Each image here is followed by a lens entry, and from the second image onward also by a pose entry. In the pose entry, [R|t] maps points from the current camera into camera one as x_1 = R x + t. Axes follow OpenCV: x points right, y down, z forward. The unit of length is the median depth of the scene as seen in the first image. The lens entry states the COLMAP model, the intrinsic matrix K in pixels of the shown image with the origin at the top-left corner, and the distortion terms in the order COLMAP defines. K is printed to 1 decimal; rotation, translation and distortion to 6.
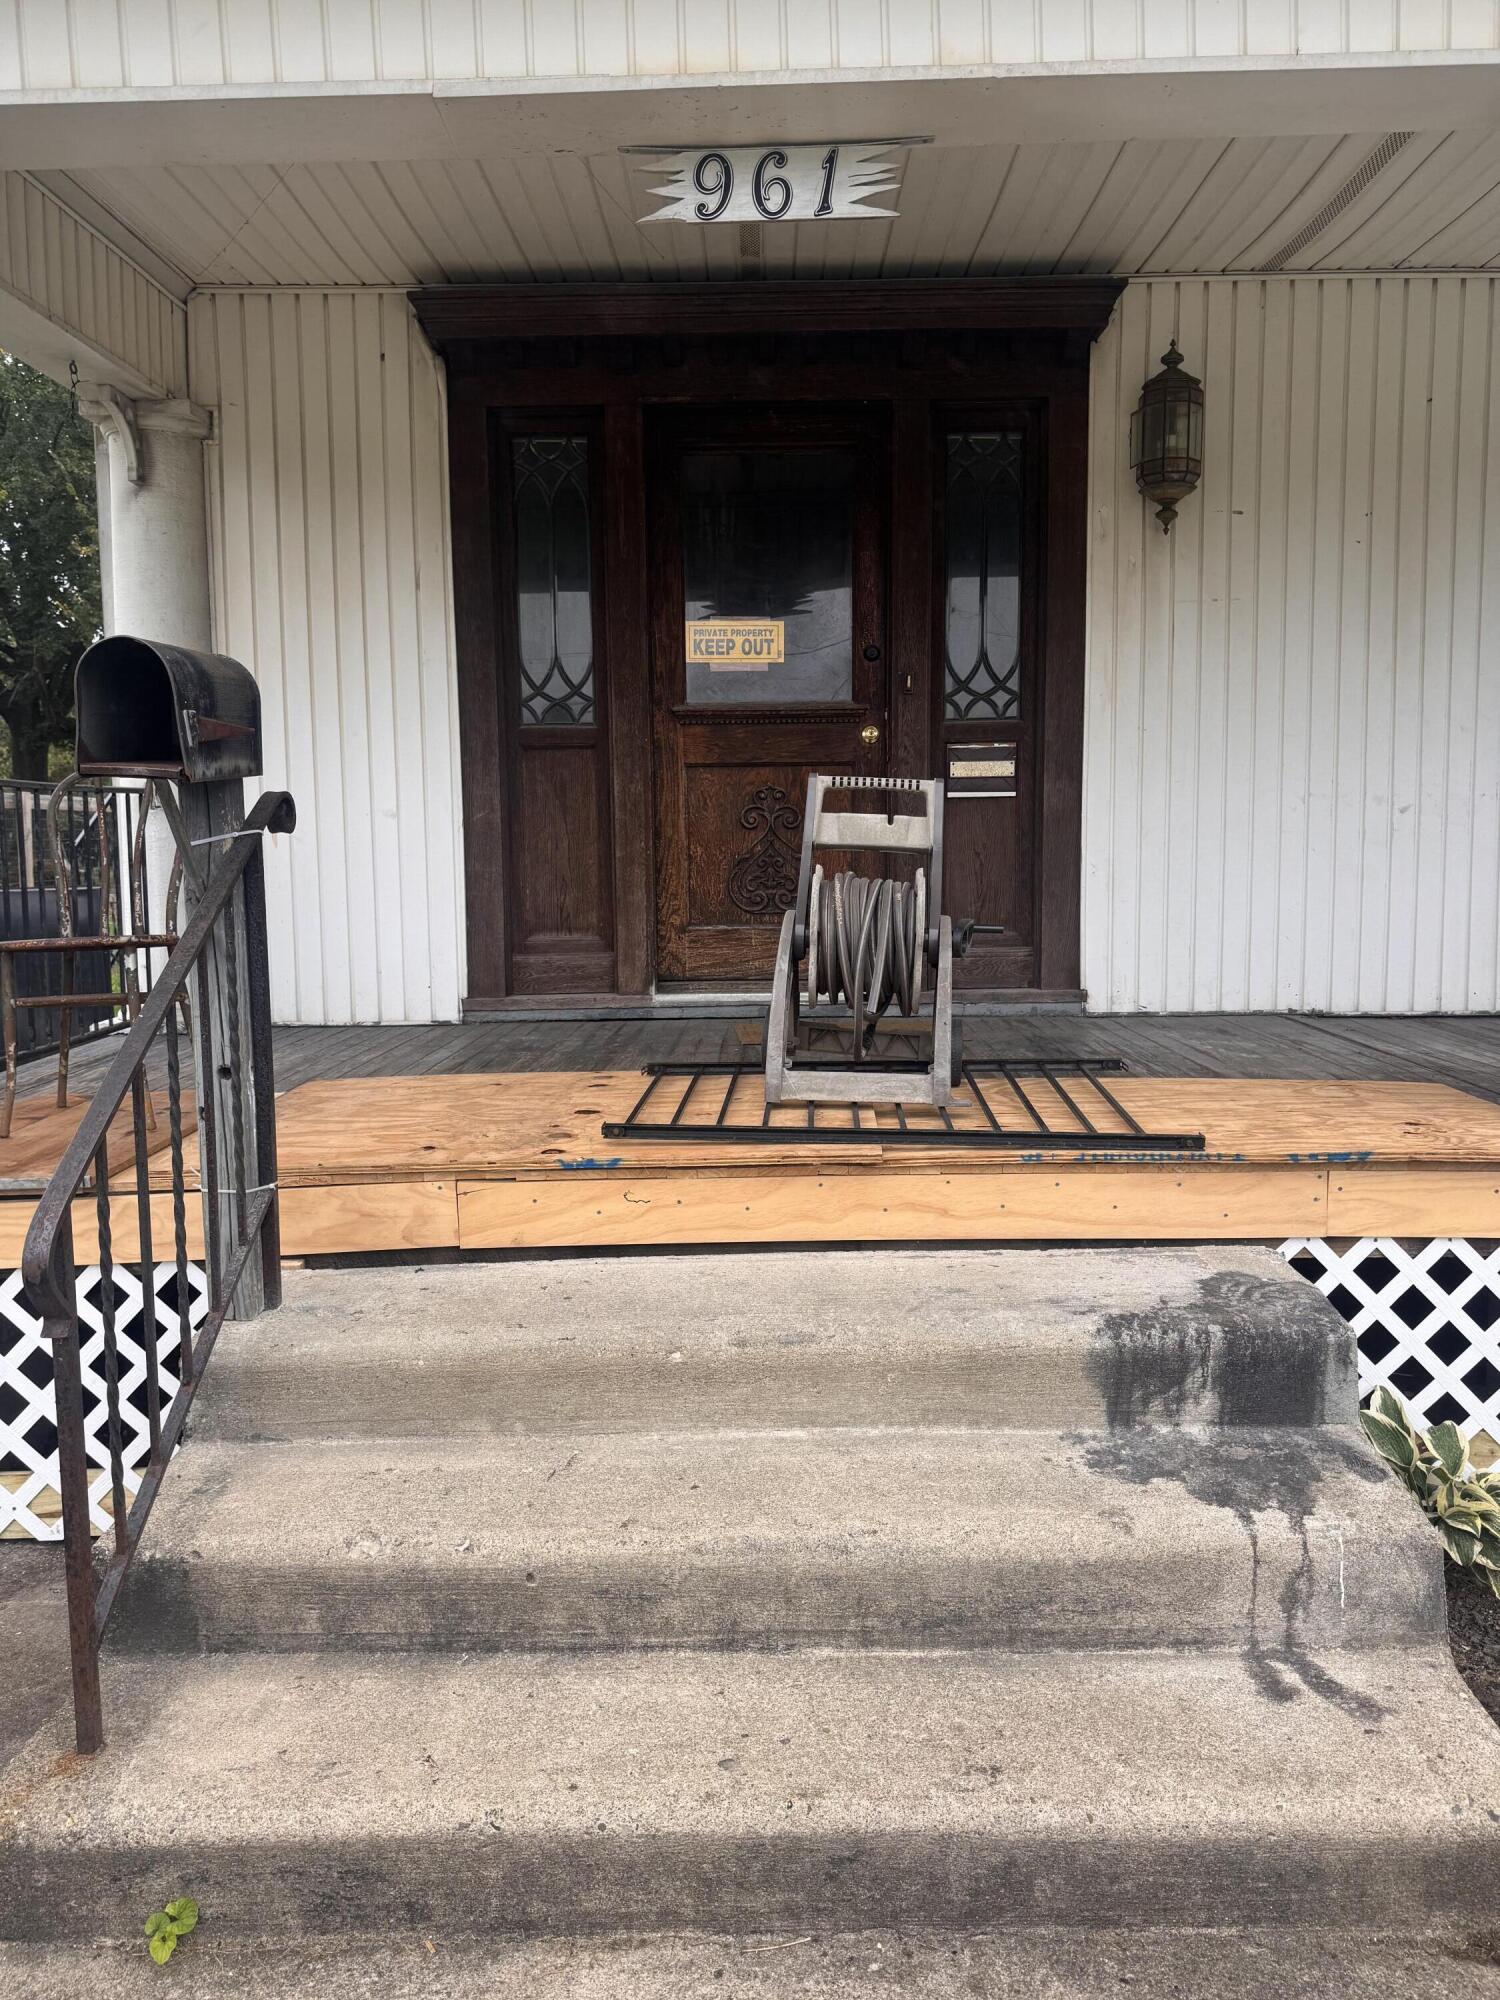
lens RADIAL K [[1410.2, 0, 746.7], [0, 1410.2, 996.7], [0, 0, 1]] dist [0.038538, -0.027896]
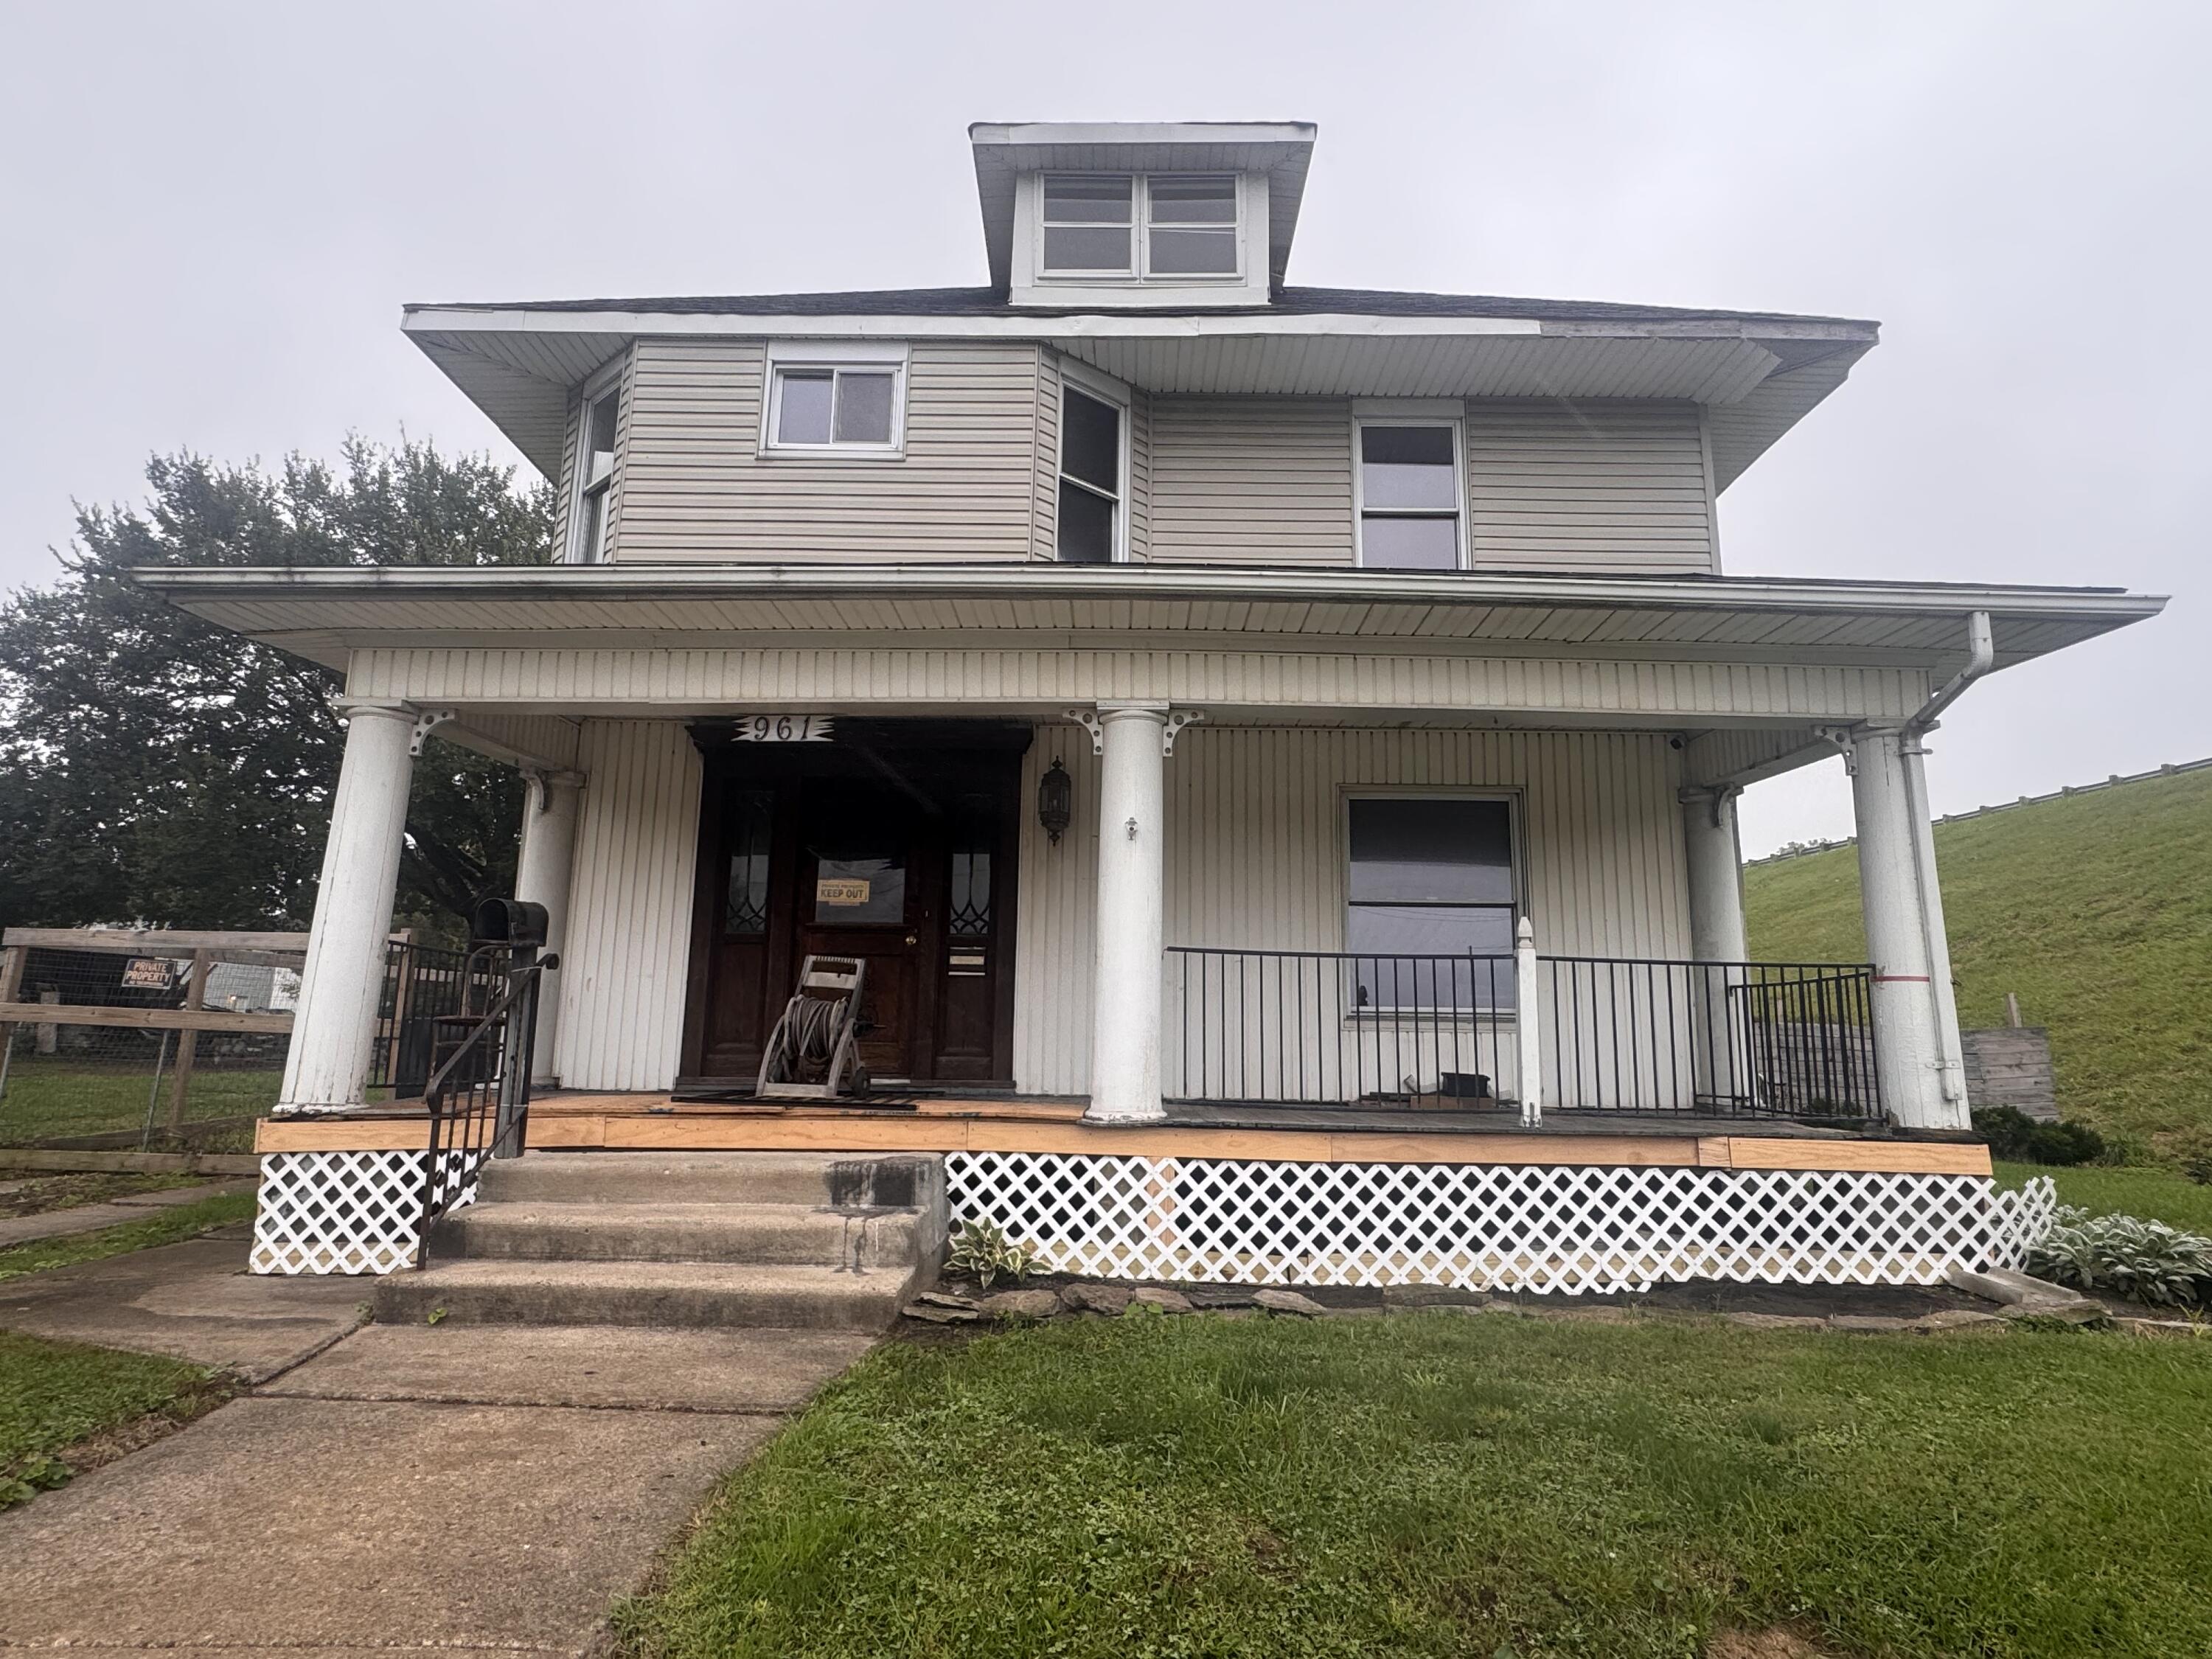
lens RADIAL K [[1273.8, 0, 1115.4], [0, 1273.8, 808.6], [0, 0, 1]] dist [-0.007006, 0.000583]
pose [[0.999694, 0.024224, -0.004977, 0.657103], [-0.024631, 0.957264, -0.288164, 0.230862], [-0.002216, 0.288199, 0.957568, -1.221274]]
